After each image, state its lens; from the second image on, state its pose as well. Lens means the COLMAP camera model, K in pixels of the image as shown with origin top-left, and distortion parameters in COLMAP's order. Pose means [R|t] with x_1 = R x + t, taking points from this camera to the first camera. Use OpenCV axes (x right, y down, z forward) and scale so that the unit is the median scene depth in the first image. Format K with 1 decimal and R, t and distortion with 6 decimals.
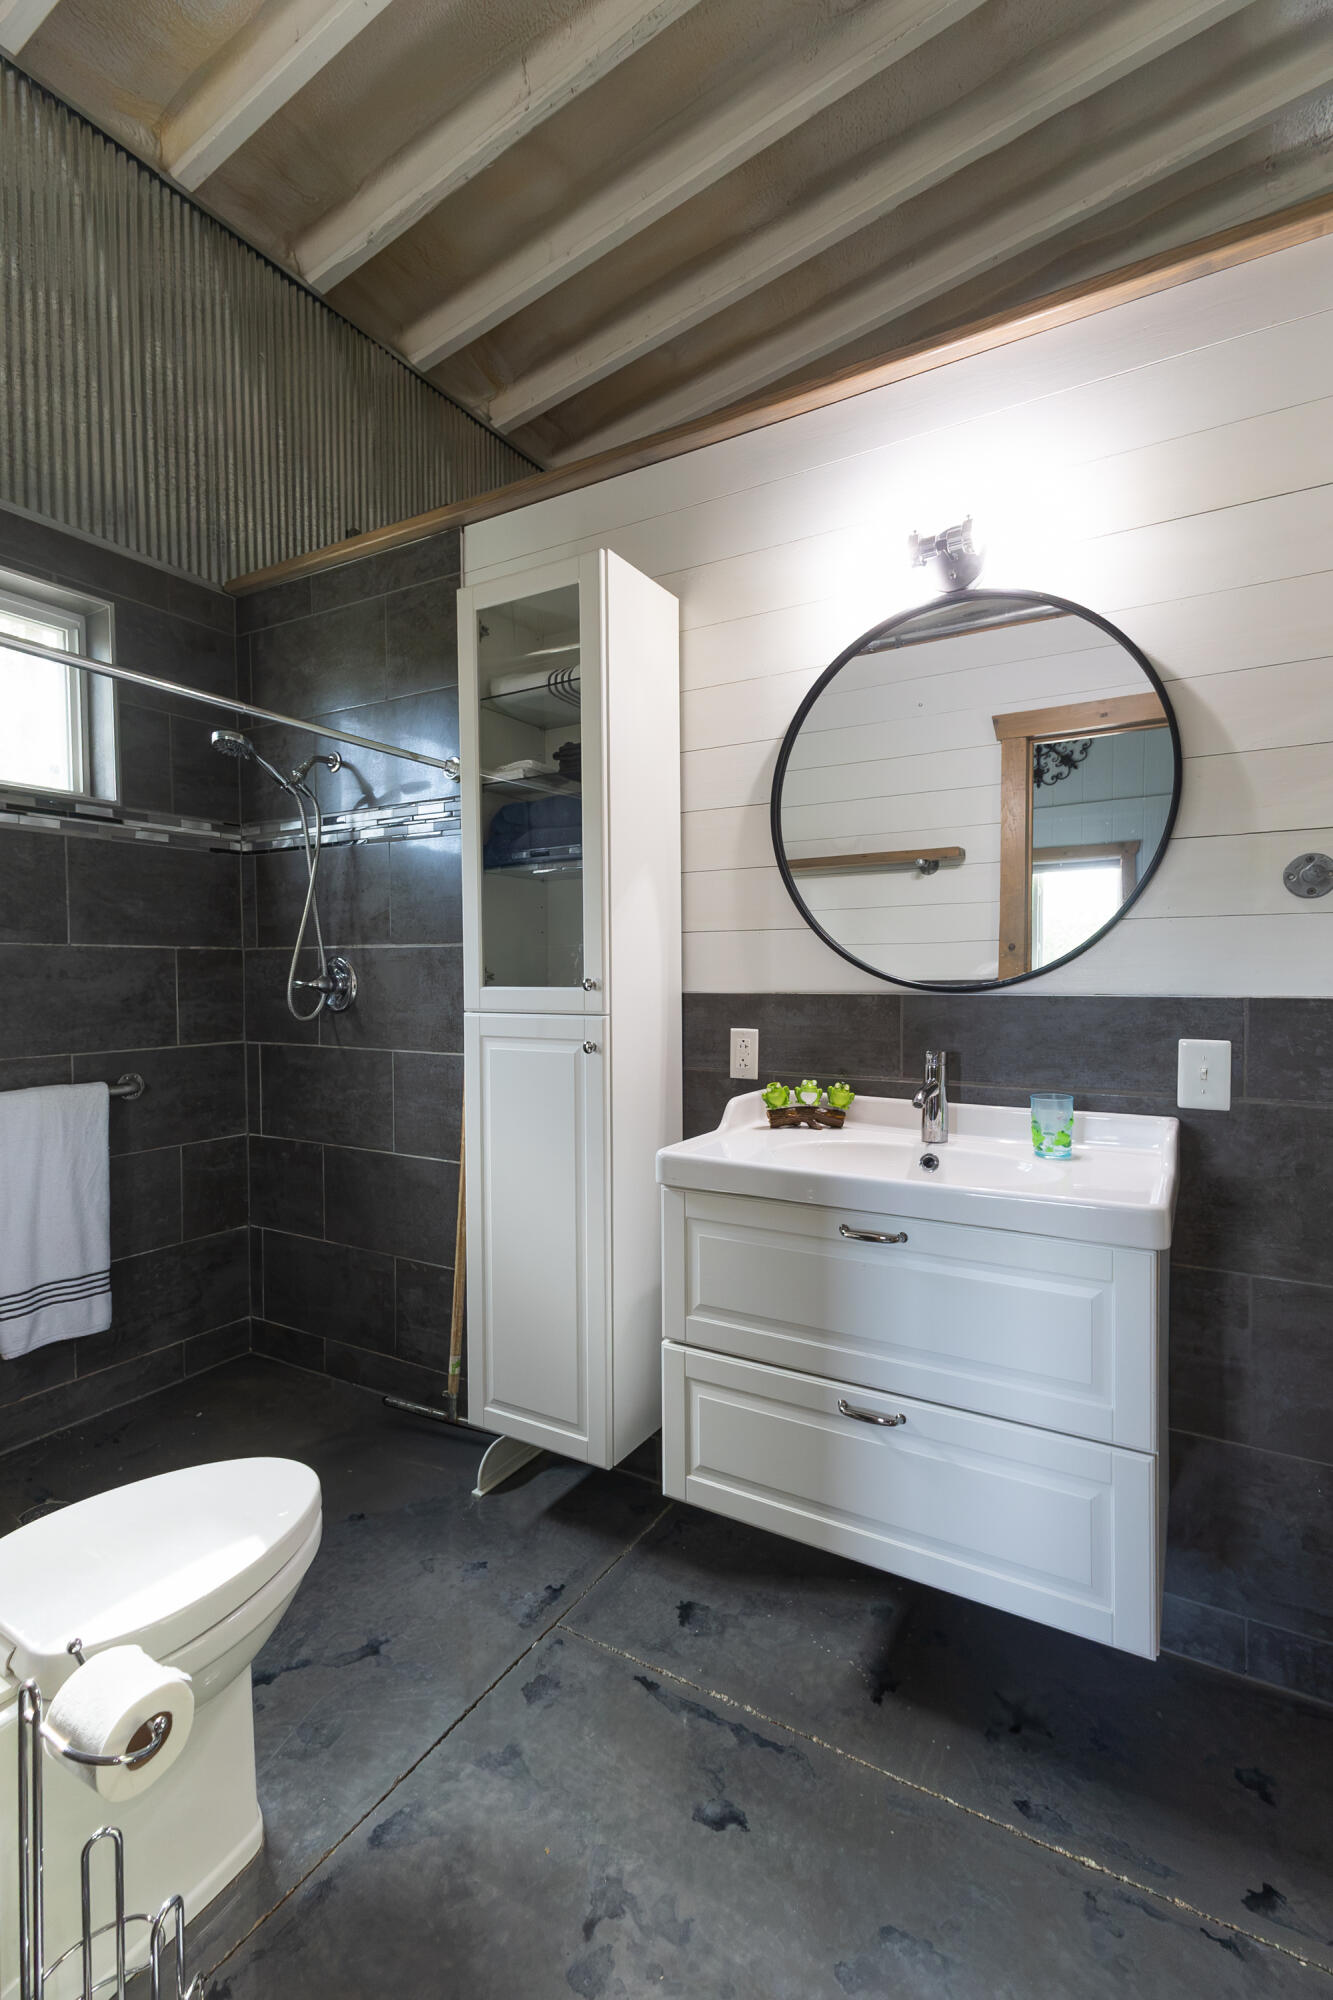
lens RADIAL K [[904.9, 0, 619.6], [0, 904.9, 998.1], [0, 0, 1]] dist [0.024654, -0.010230]
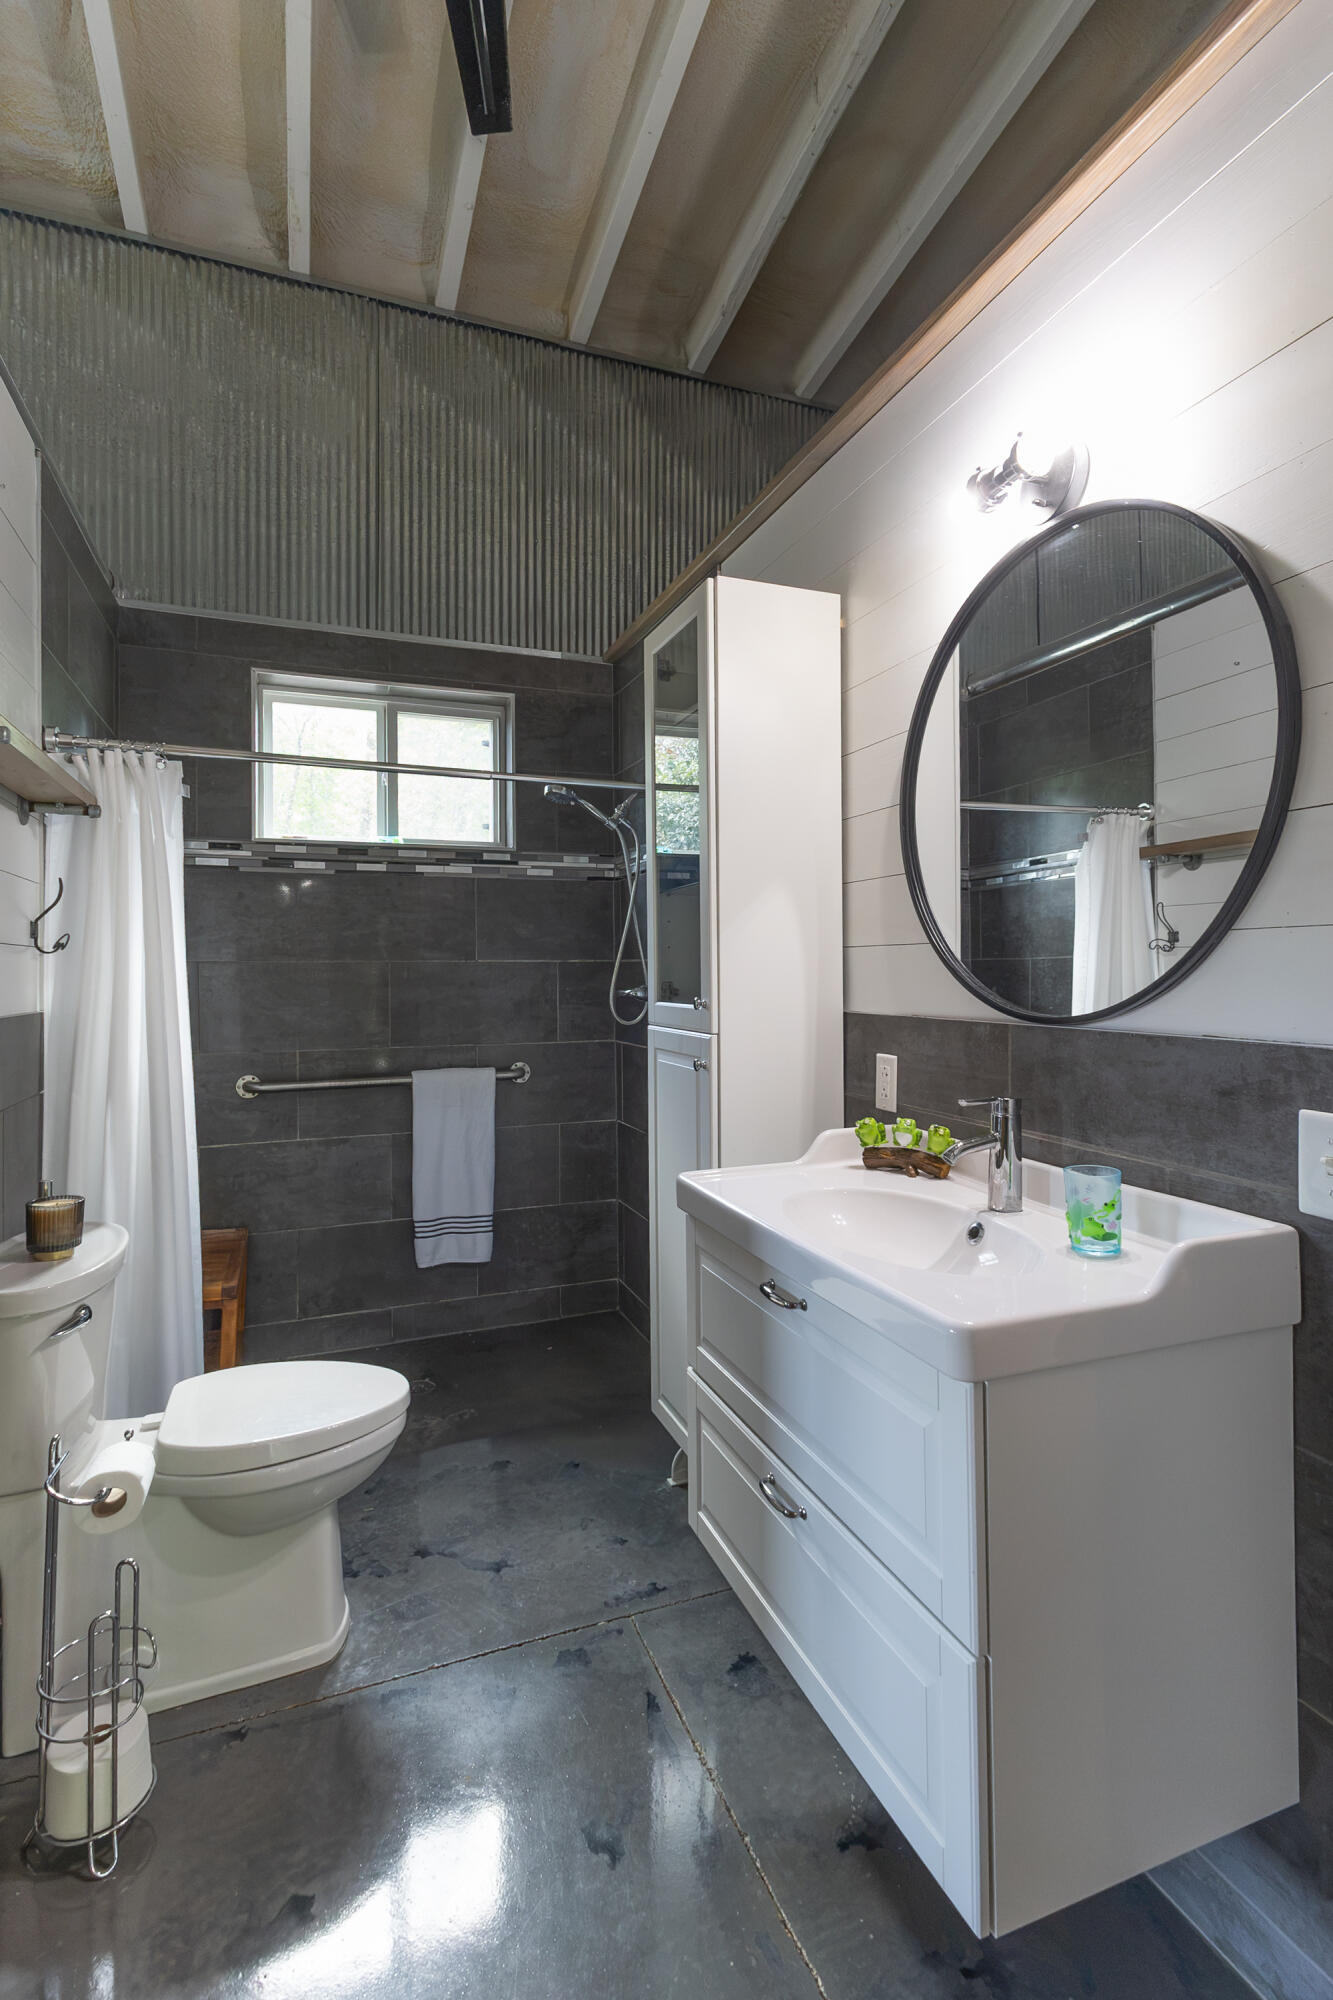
lens RADIAL K [[924.0, 0, 653.4], [0, 924.0, 971.1], [0, 0, 1]] dist [0.013725, -0.001252]
pose [[0.790015, -0.000621, -0.613087, 0.501724], [-0.013524, 0.999739, -0.018440, -0.027937], [0.612938, 0.022859, 0.789800, 0.131183]]
